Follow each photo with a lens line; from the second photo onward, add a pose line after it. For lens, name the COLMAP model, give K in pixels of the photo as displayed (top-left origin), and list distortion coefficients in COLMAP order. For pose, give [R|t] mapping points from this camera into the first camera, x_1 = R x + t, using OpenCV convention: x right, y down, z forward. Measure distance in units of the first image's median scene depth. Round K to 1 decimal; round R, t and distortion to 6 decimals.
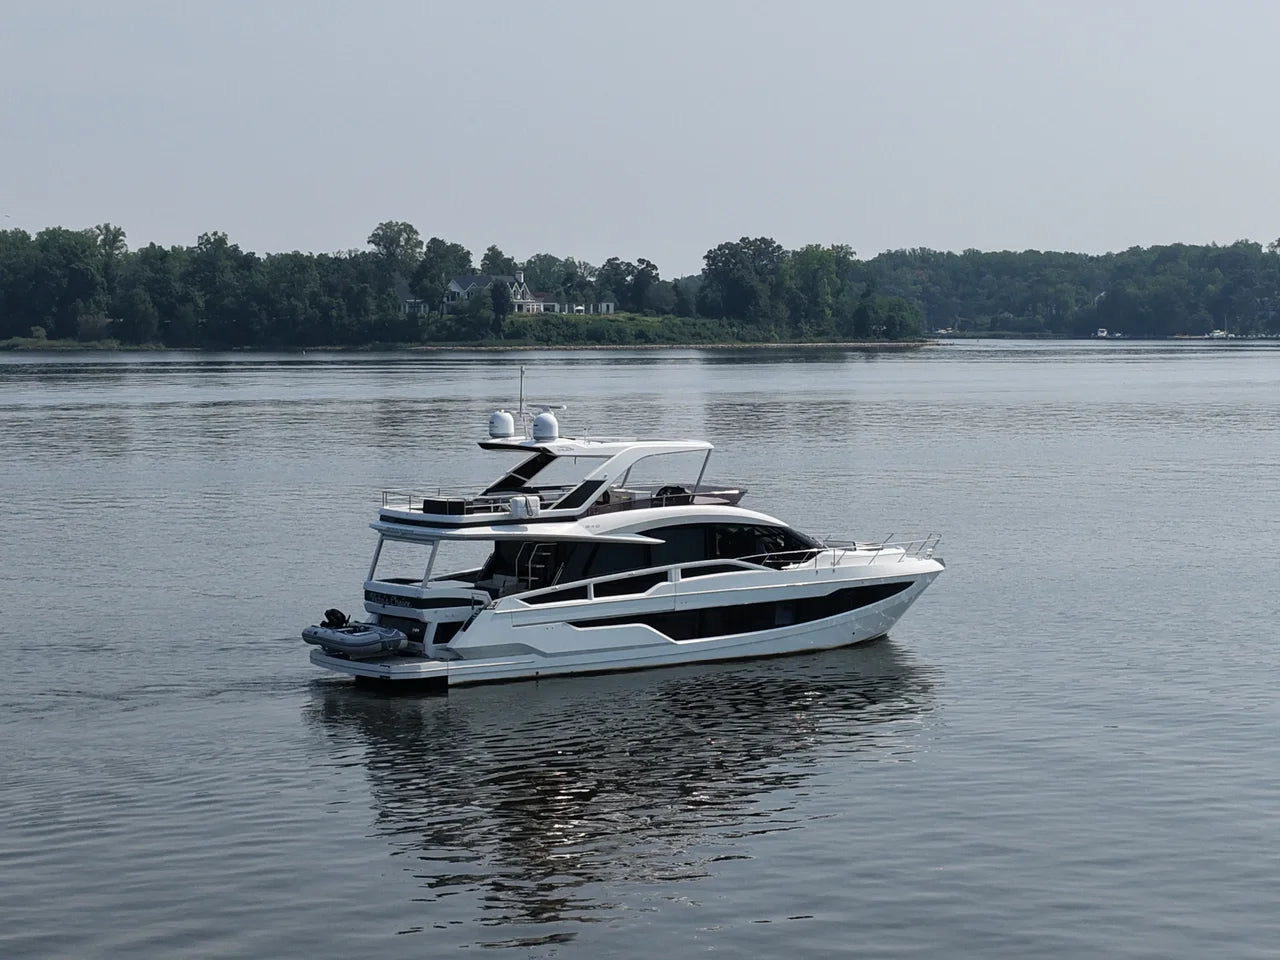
lens RADIAL K [[2808.0, 0, 715.2], [0, 2808.0, 481.1], [0, 0, 1]] dist [-0.052407, 0.423610]
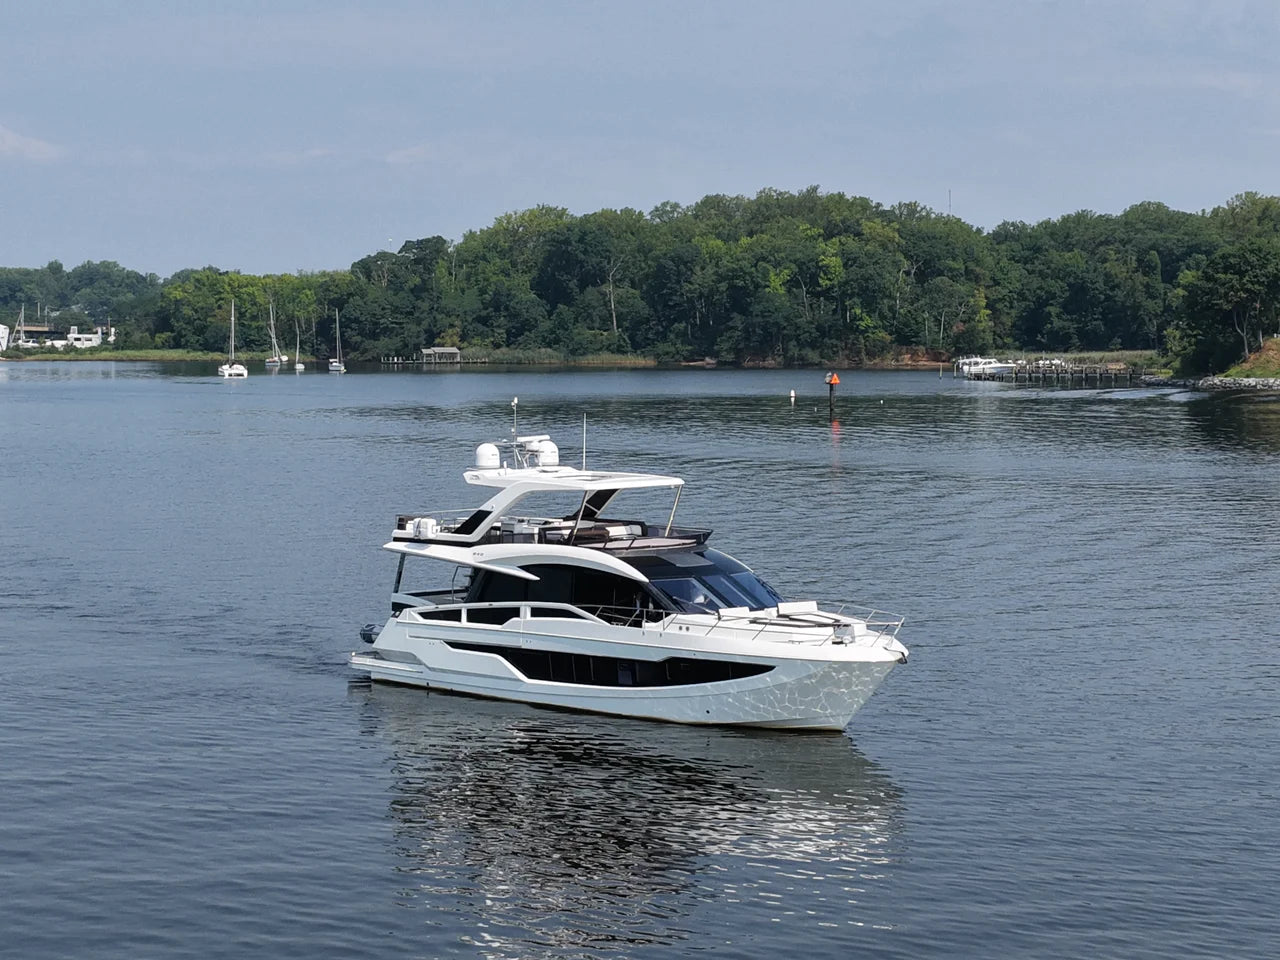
lens RADIAL K [[2808.0, 0, 715.2], [0, 2808.0, 481.1], [0, 0, 1]] dist [-0.052407, 0.423610]
pose [[0.091207, 0.050265, -0.994563, 0.975332], [-0.053974, 0.997507, 0.045464, -0.061532], [0.994368, 0.049534, 0.093693, 0.971452]]
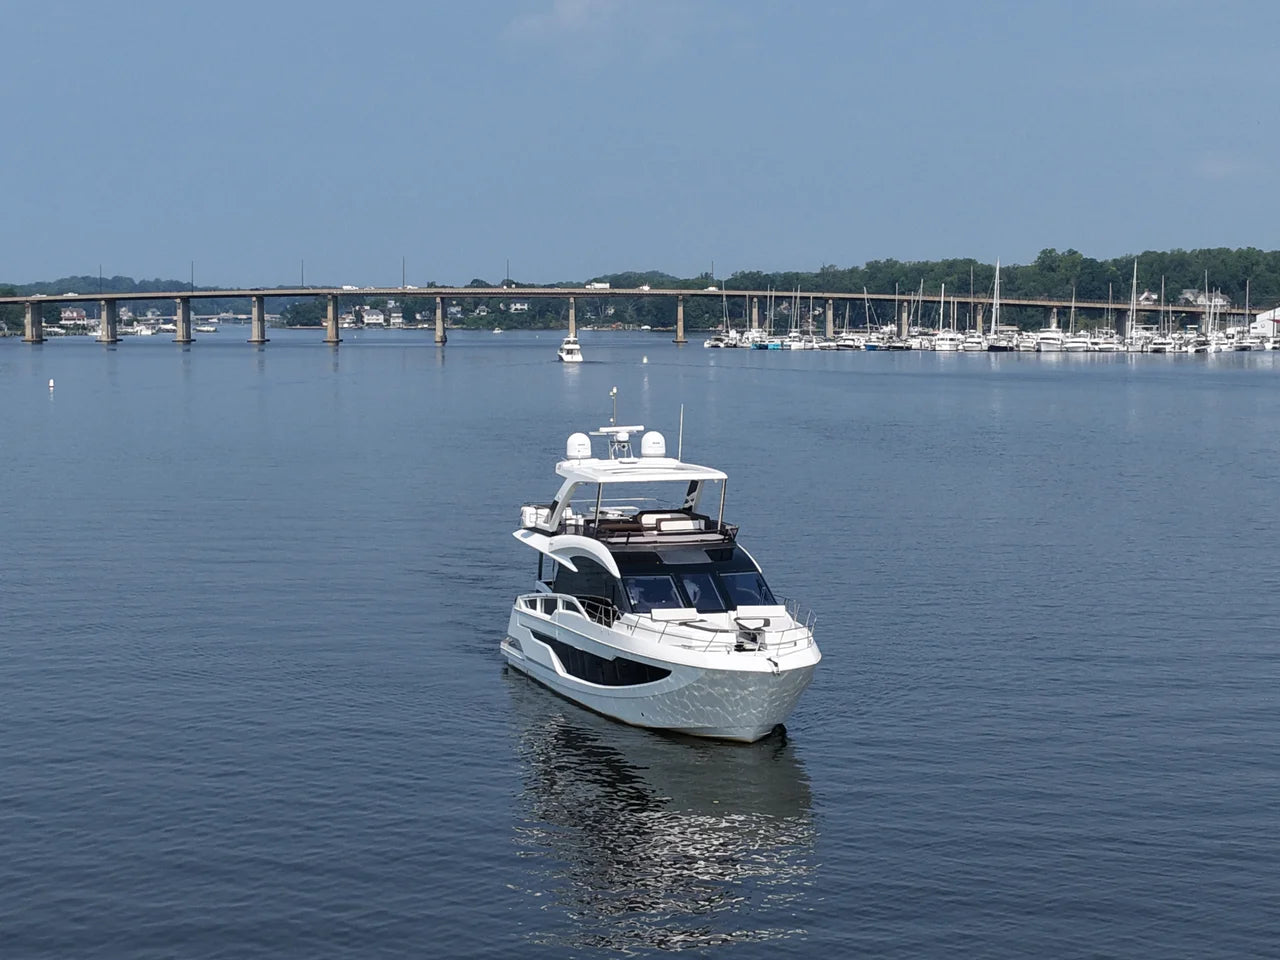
lens RADIAL K [[2808.0, 0, 715.2], [0, 2808.0, 481.1], [0, 0, 1]] dist [-0.052407, 0.423610]
pose [[-0.366146, 0.050860, -0.929167, 0.874586], [-0.051896, 0.995835, 0.074959, -0.085799], [0.929109, 0.075666, -0.361981, 1.402126]]
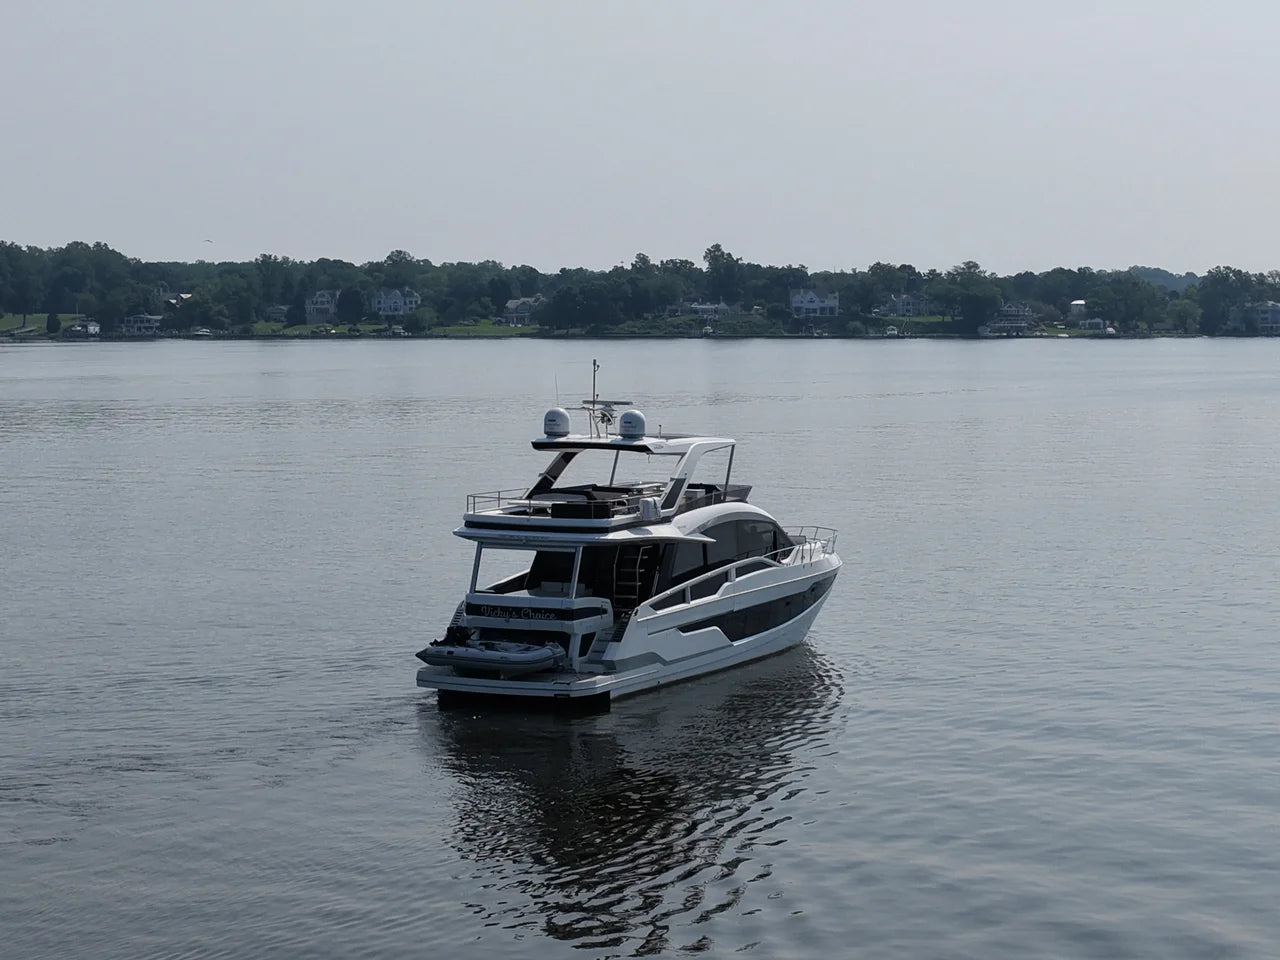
lens RADIAL K [[2808.0, 0, 715.2], [0, 2808.0, 481.1], [0, 0, 1]] dist [-0.052407, 0.423610]
pose [[0.875337, -0.024653, 0.482884, -0.487736], [0.024435, 0.999679, 0.006745, -0.005607], [-0.482895, 0.005895, 0.875658, 0.151952]]
